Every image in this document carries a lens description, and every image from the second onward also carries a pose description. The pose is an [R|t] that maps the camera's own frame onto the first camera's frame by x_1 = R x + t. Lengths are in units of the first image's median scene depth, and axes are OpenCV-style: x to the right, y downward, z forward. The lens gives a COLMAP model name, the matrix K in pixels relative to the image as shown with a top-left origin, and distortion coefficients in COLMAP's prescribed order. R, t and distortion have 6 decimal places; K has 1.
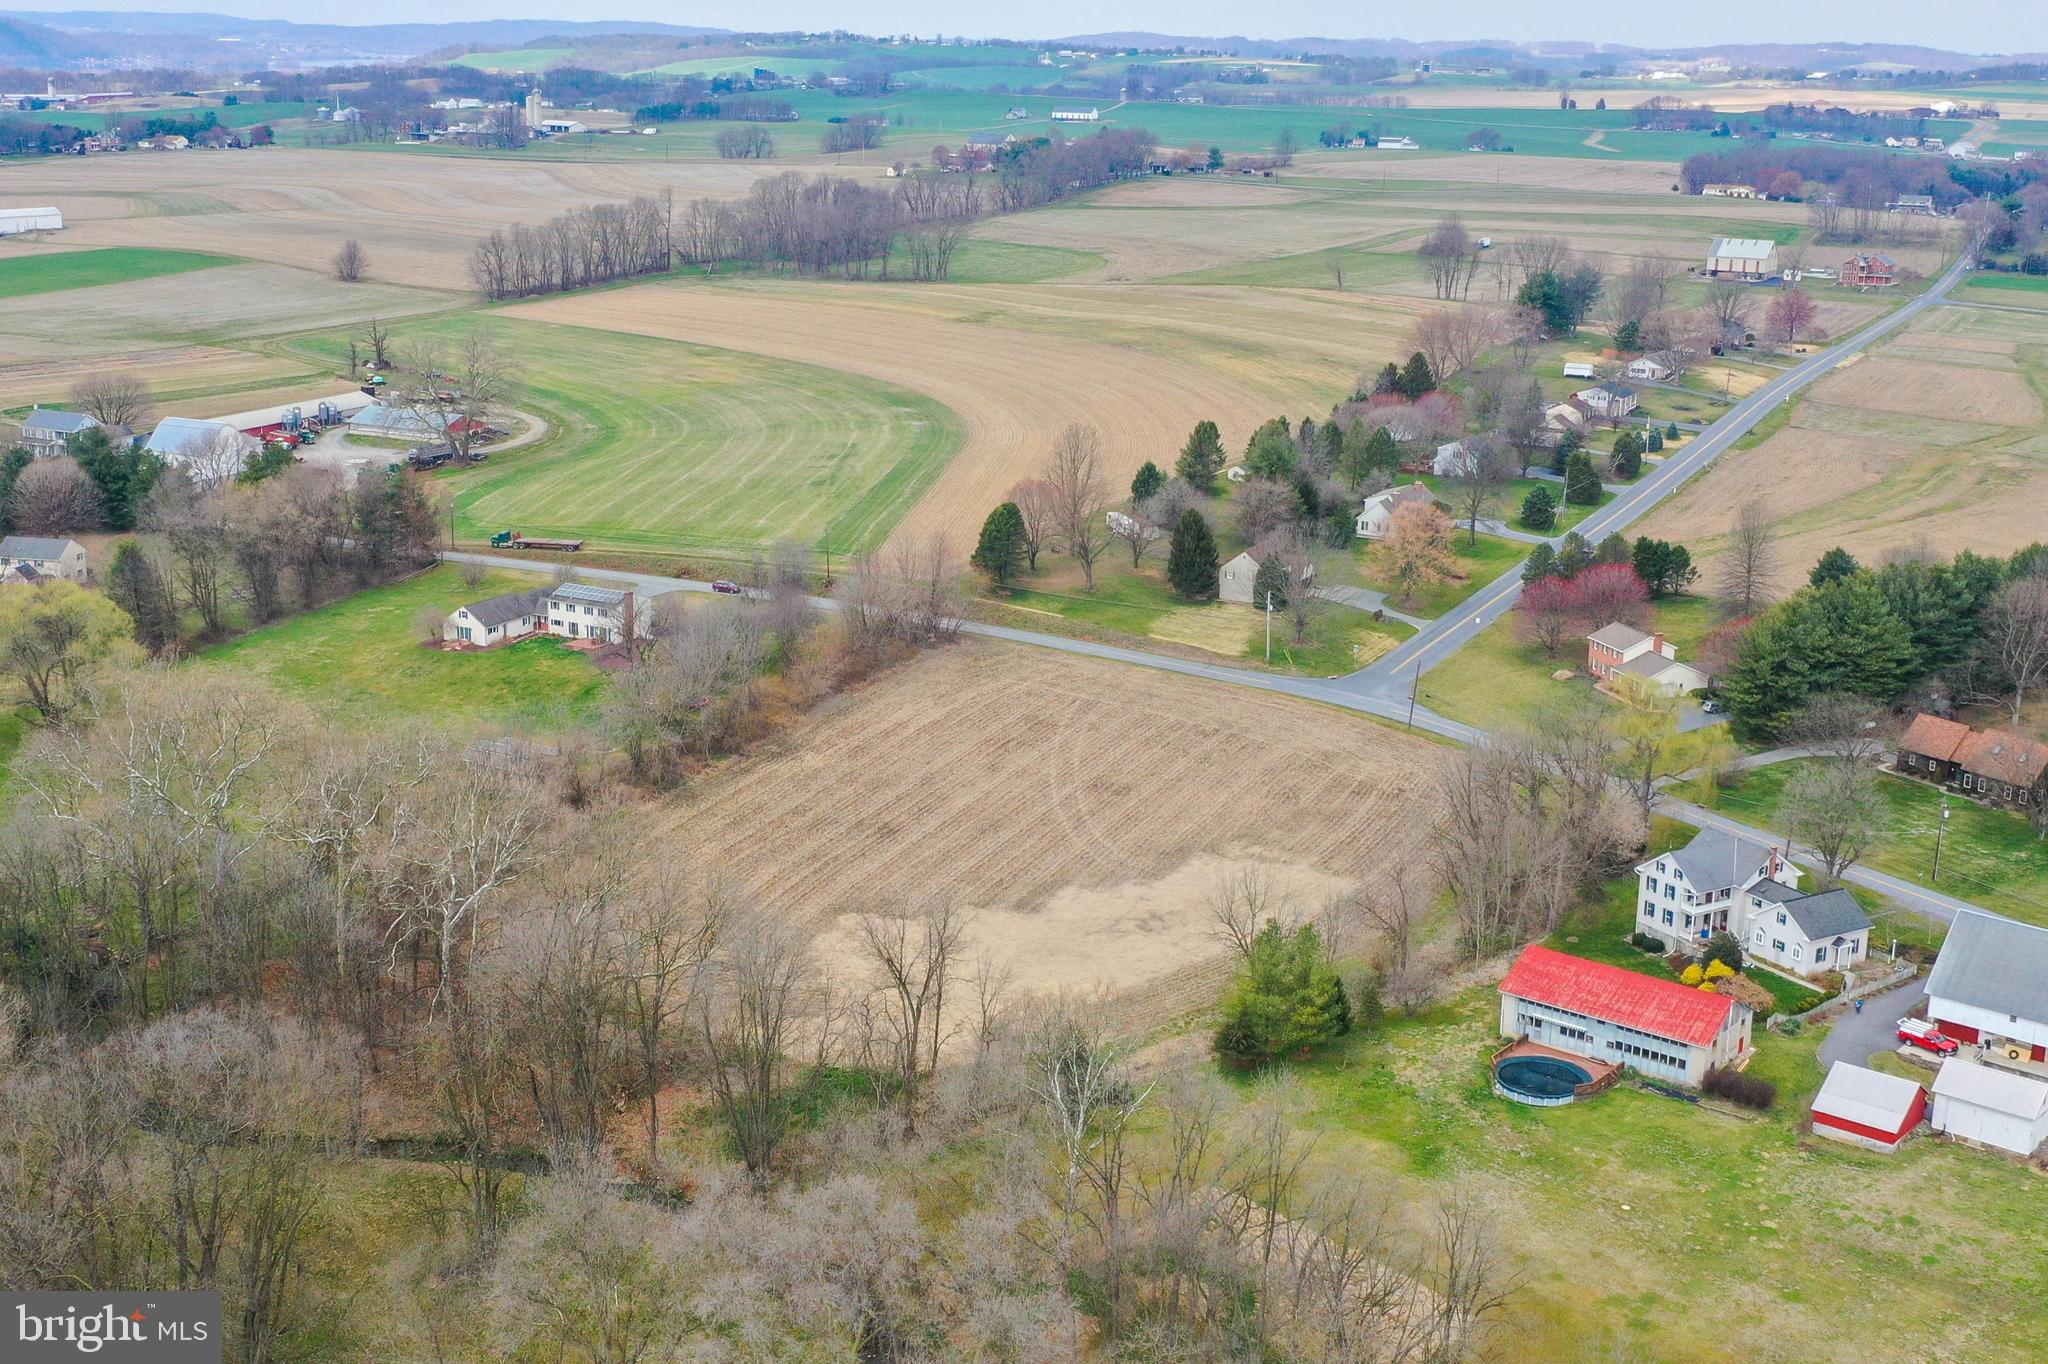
lens RADIAL K [[2356.9, 0, 1024.0], [0, 2356.9, 682.0], [0, 0, 1]] dist [-0.019987, 0.031091]
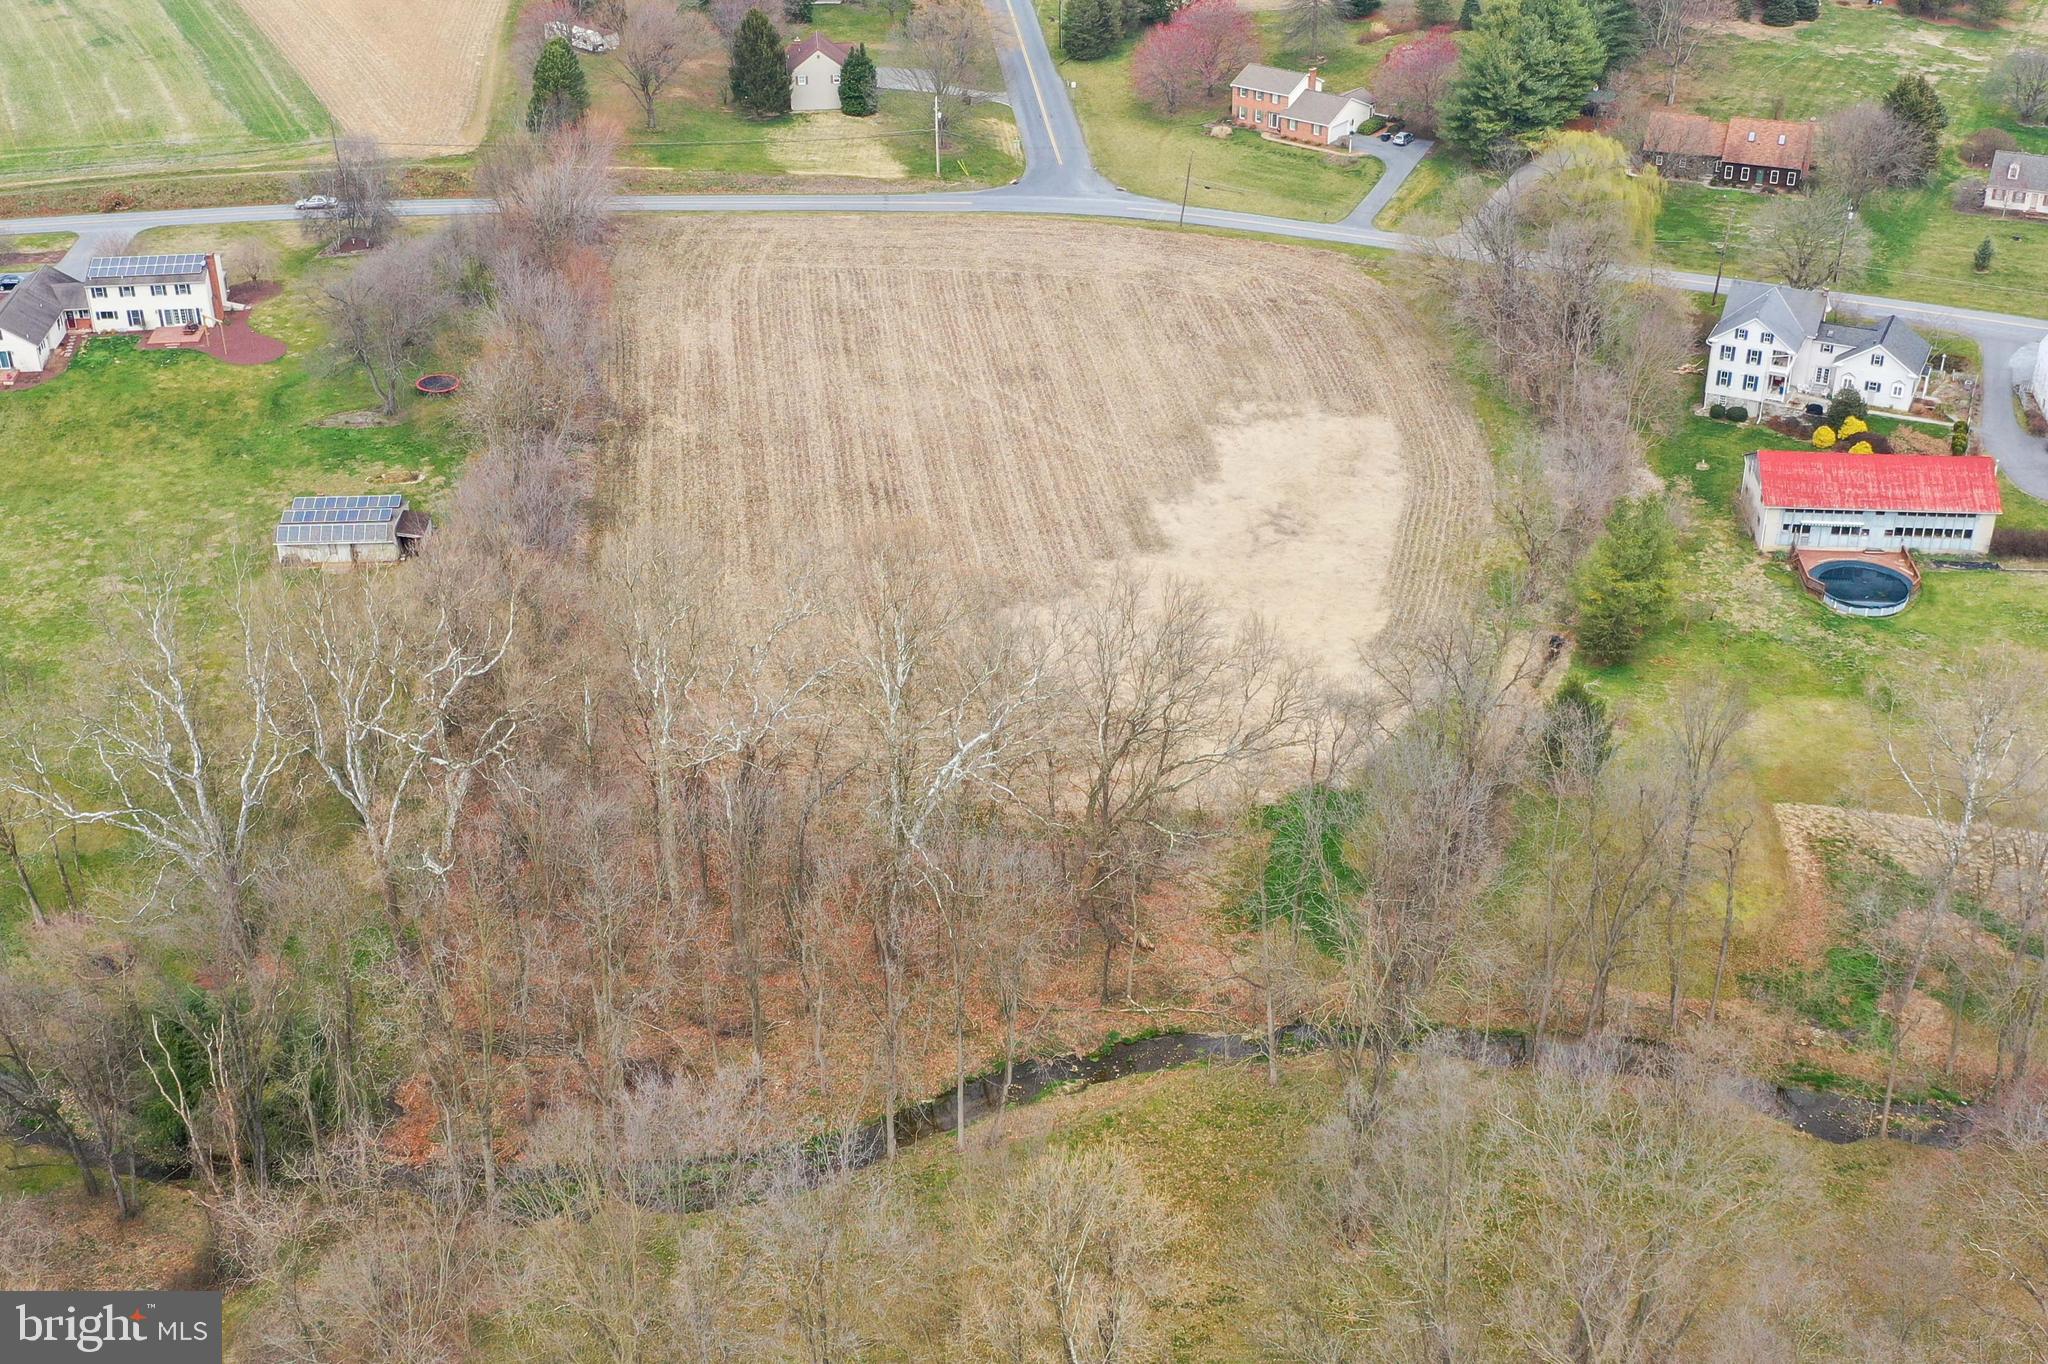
lens RADIAL K [[2356.9, 0, 1024.0], [0, 2356.9, 682.0], [0, 0, 1]] dist [-0.019987, 0.031091]
pose [[0.831093, -0.294097, 0.472008, -0.470788], [0.163840, 0.940543, 0.297548, -0.122251], [-0.531452, -0.169956, 0.829863, 0.325735]]
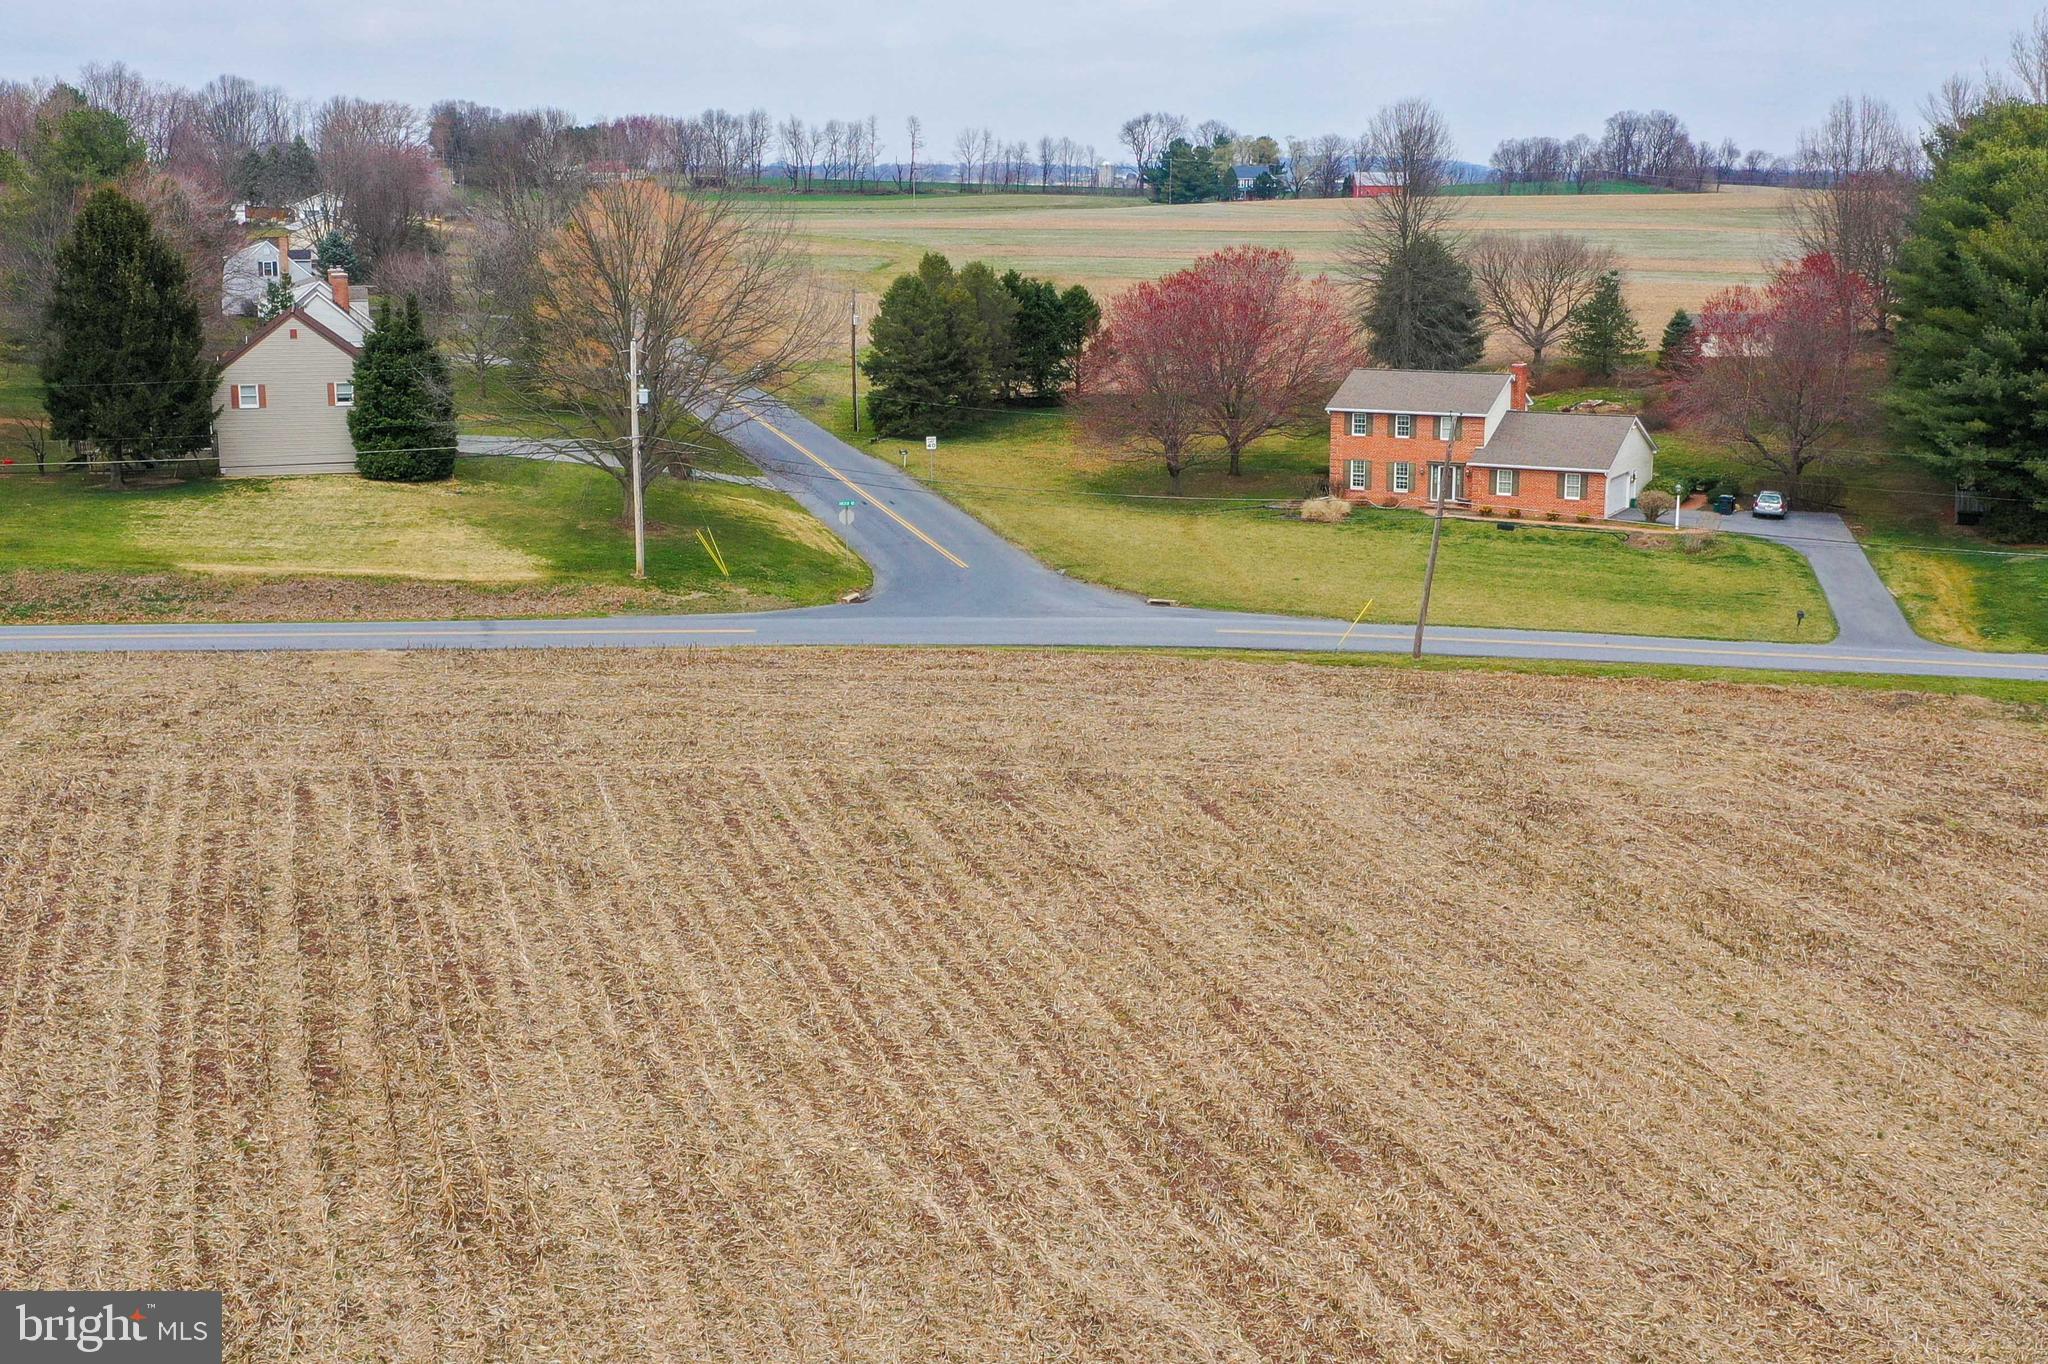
lens RADIAL K [[2356.9, 0, 1024.0], [0, 2356.9, 682.0], [0, 0, 1]] dist [-0.019987, 0.031091]
pose [[0.714164, -0.153323, 0.682980, -0.093805], [0.191386, 0.981308, 0.020170, 0.010198], [-0.673306, 0.116309, 0.730159, 1.059216]]
